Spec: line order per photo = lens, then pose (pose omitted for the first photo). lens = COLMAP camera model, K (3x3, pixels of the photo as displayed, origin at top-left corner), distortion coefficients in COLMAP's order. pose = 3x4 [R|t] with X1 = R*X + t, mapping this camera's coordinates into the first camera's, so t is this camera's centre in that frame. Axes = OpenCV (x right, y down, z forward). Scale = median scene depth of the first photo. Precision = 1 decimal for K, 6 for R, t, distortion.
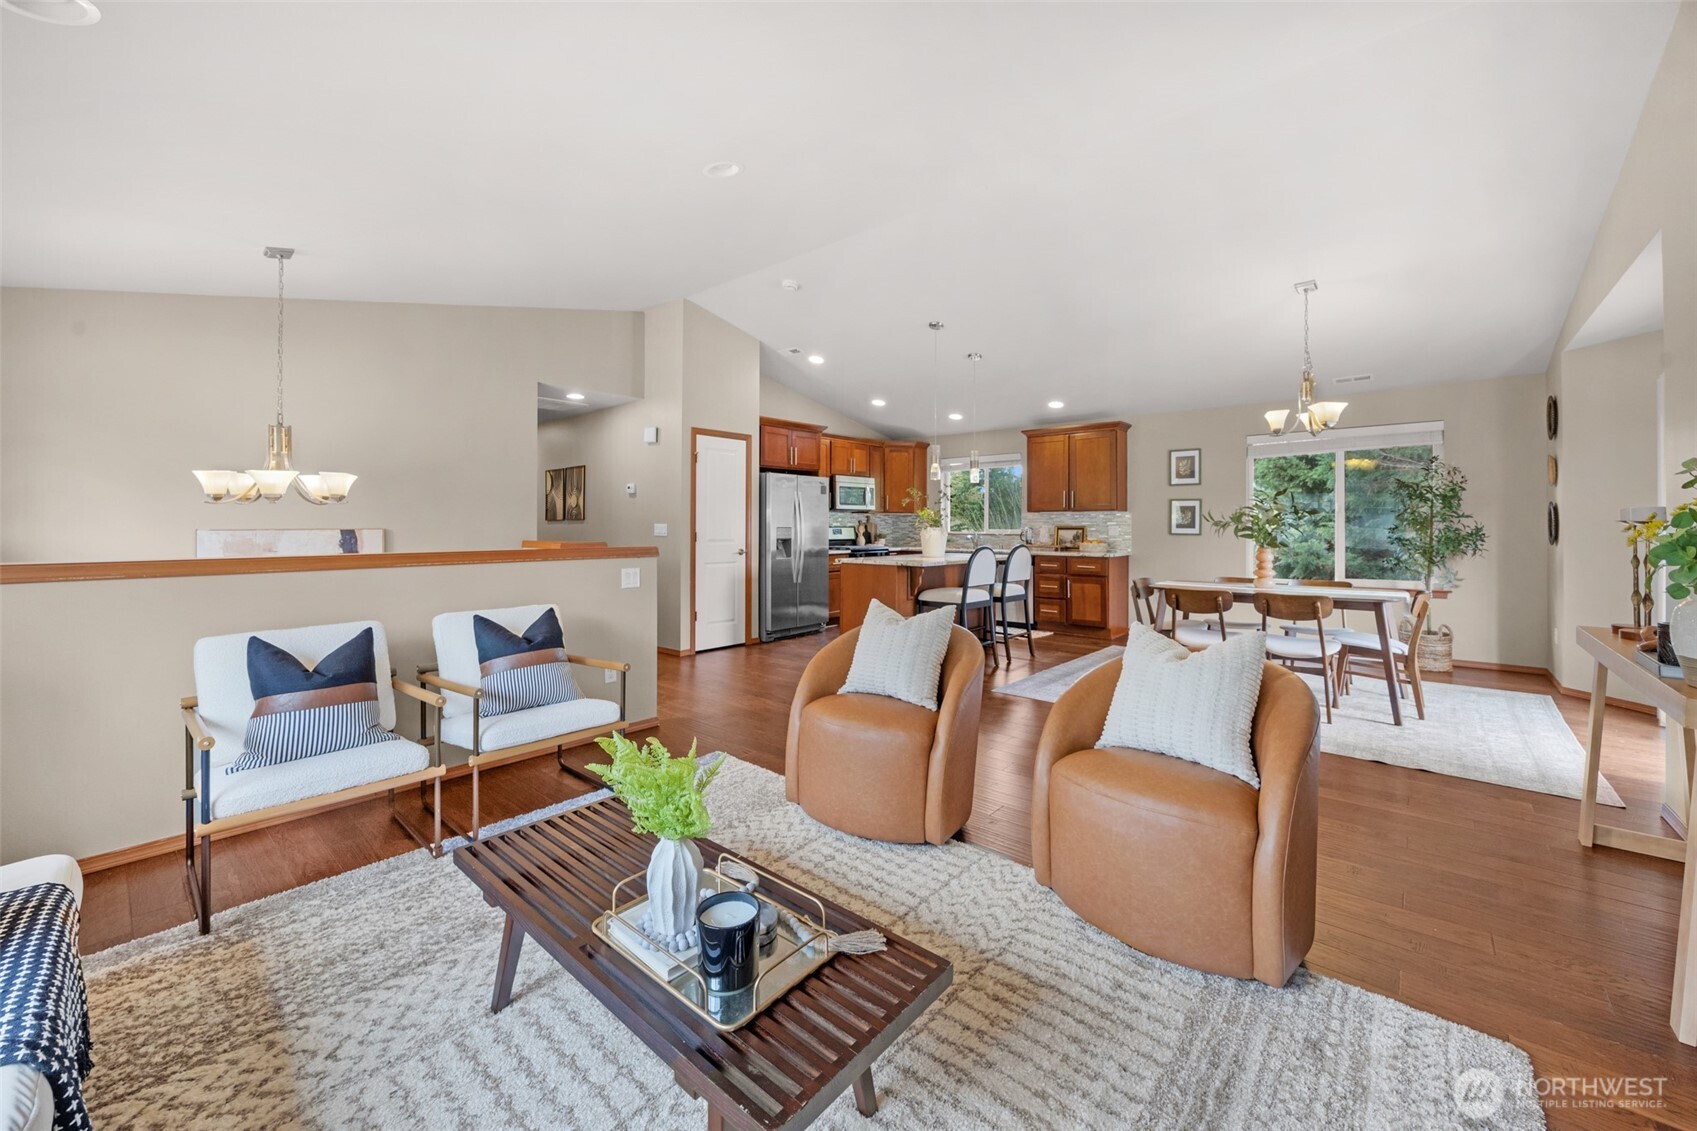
lens RADIAL K [[628.4, 0, 850.5], [0, 628.4, 524.8], [0, 0, 1]] dist [0.040032, -0.000034]
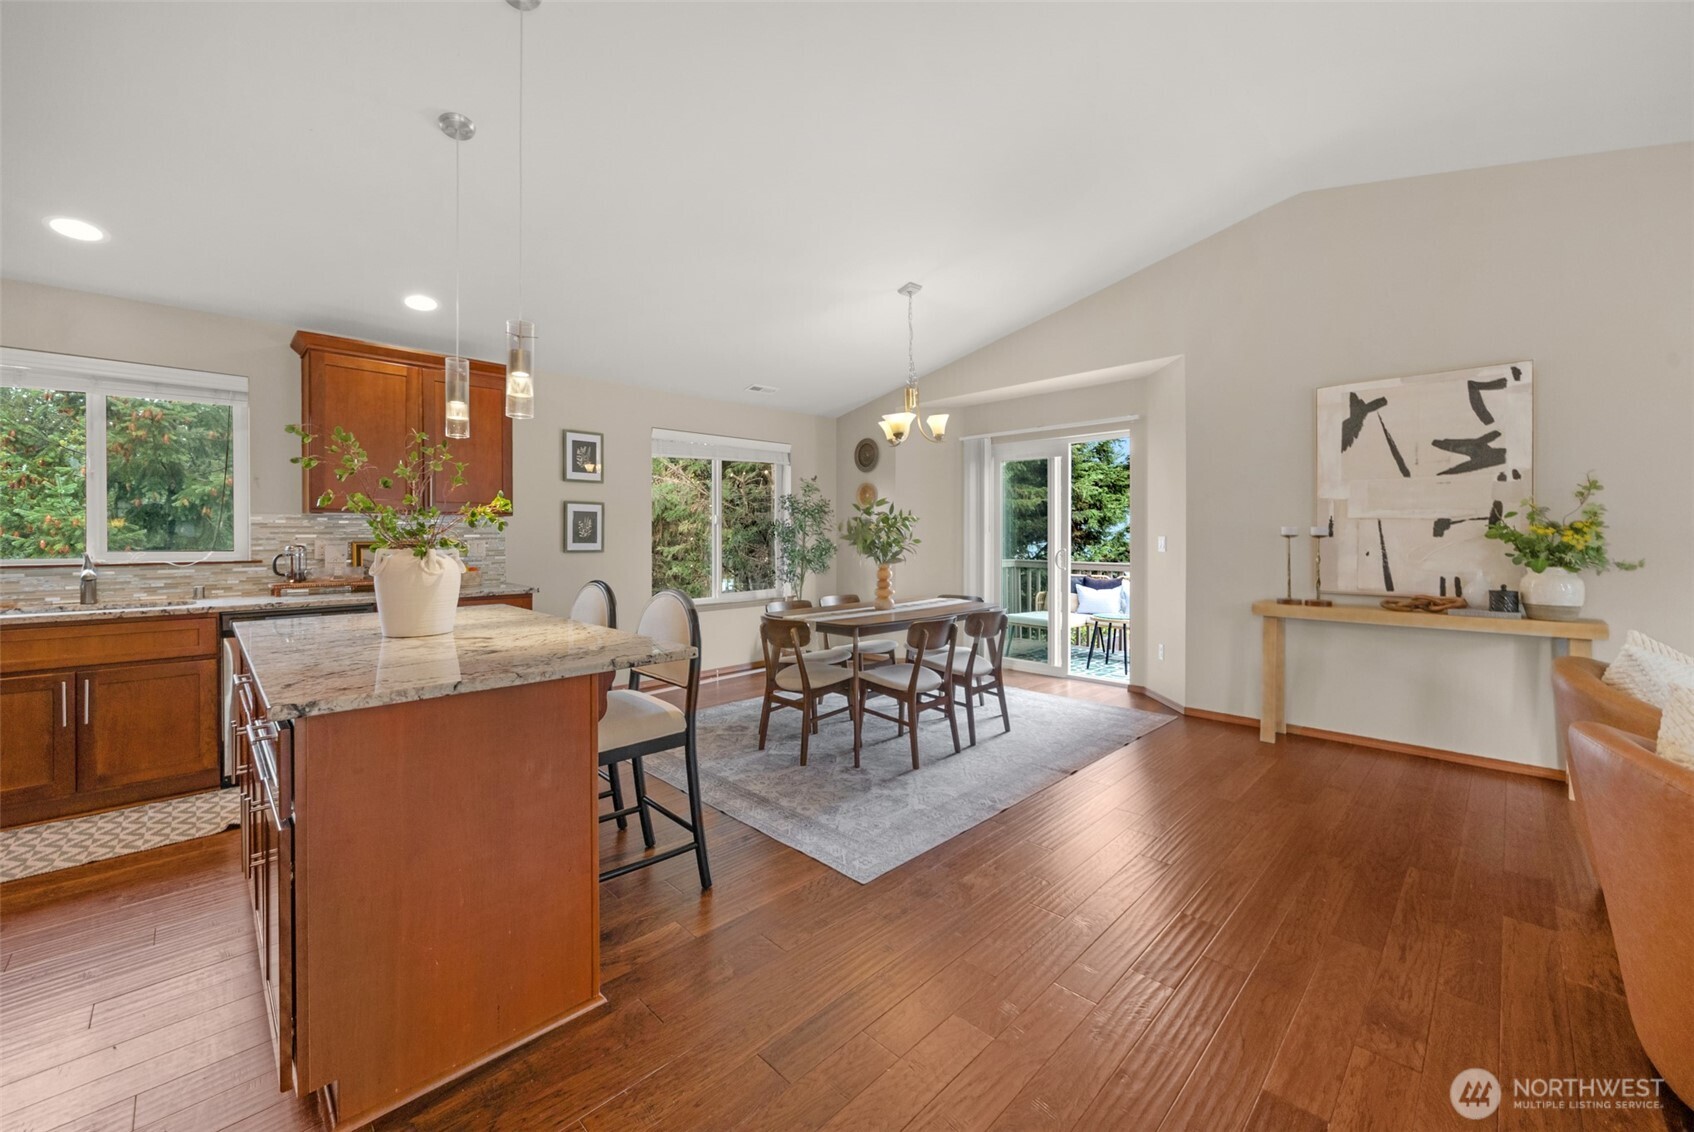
lens RADIAL K [[668.4, 0, 841.0], [0, 668.4, 542.6], [0, 0, 1]] dist [-0.014016, -0.000002]
pose [[0.081159, -0.009446, 0.996656, -0.168960], [0.002367, 0.999954, 0.009285, -0.001243], [-0.996698, 0.001605, 0.081177, 0.610422]]
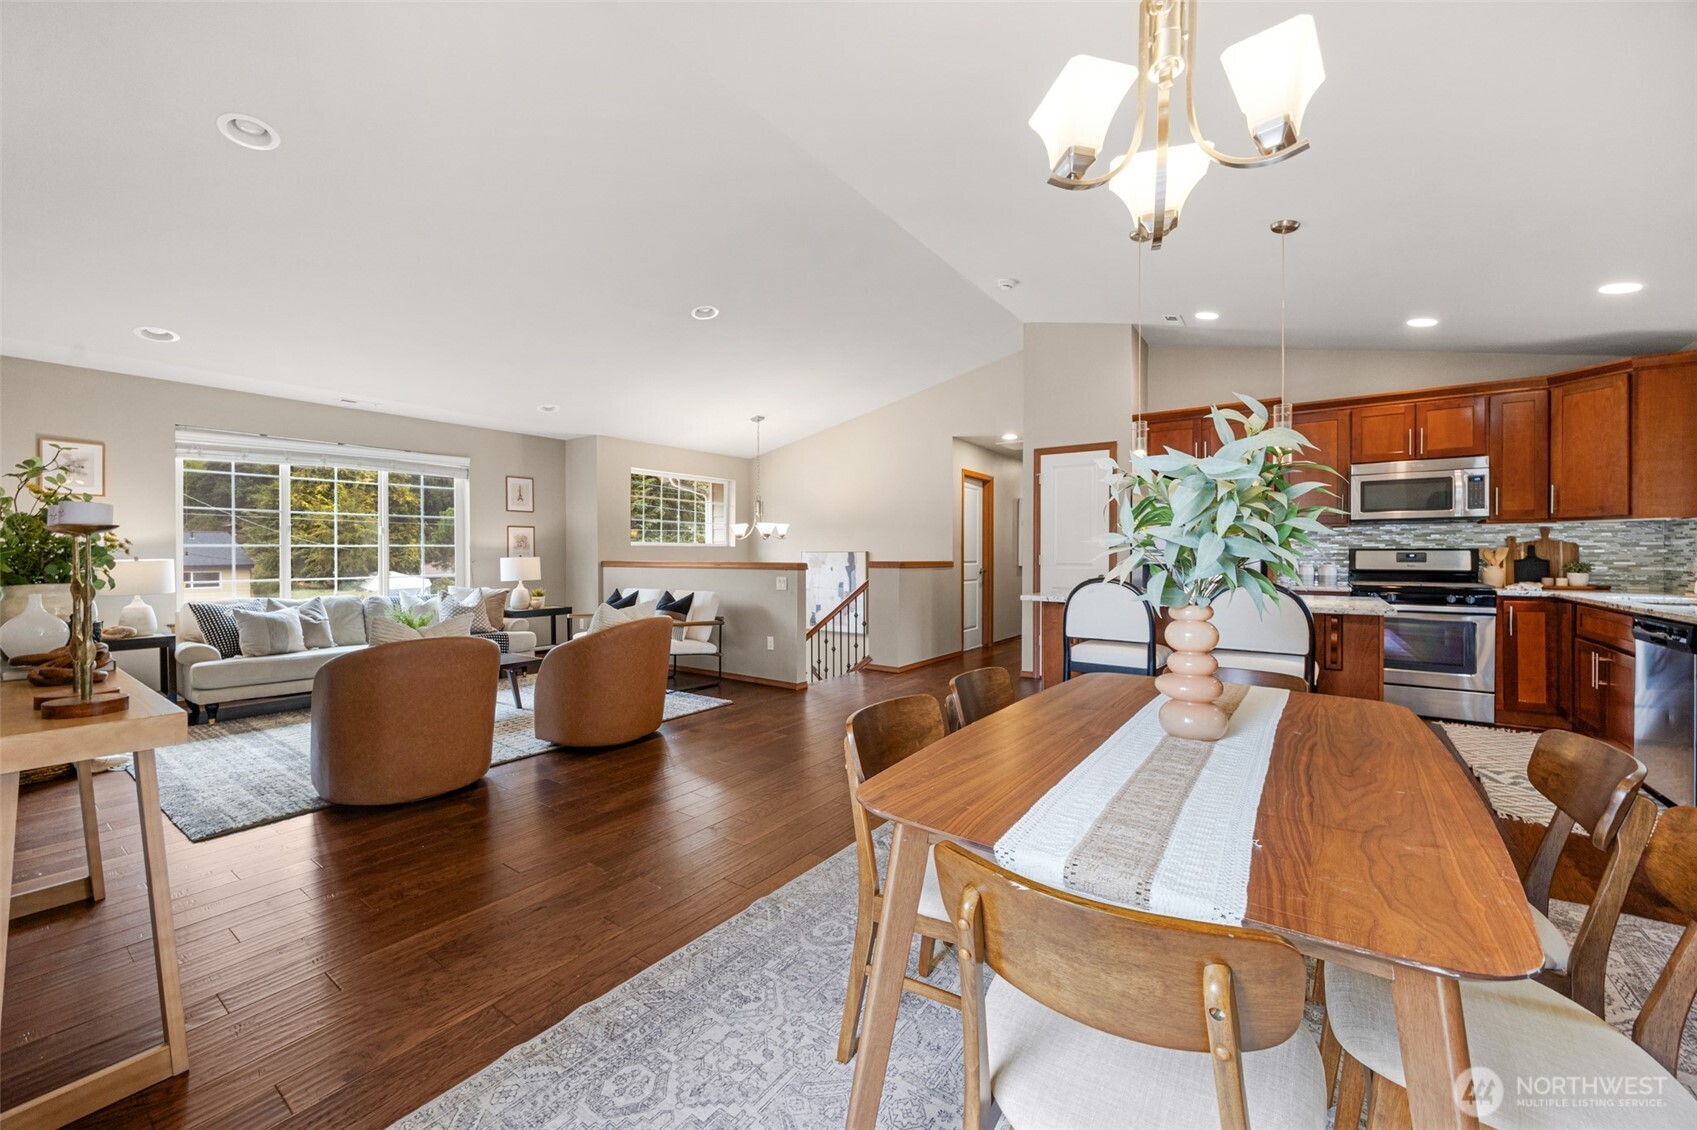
lens RADIAL K [[653.9, 0, 848.5], [0, 653.9, 565.0], [0, 0, 1]] dist [-0.000267, -0.000087]
pose [[0.129759, 0.017620, -0.991389, 0.601433], [0.001907, 0.999836, 0.018020, 0.006847], [0.991544, -0.004229, 0.129705, 0.471876]]
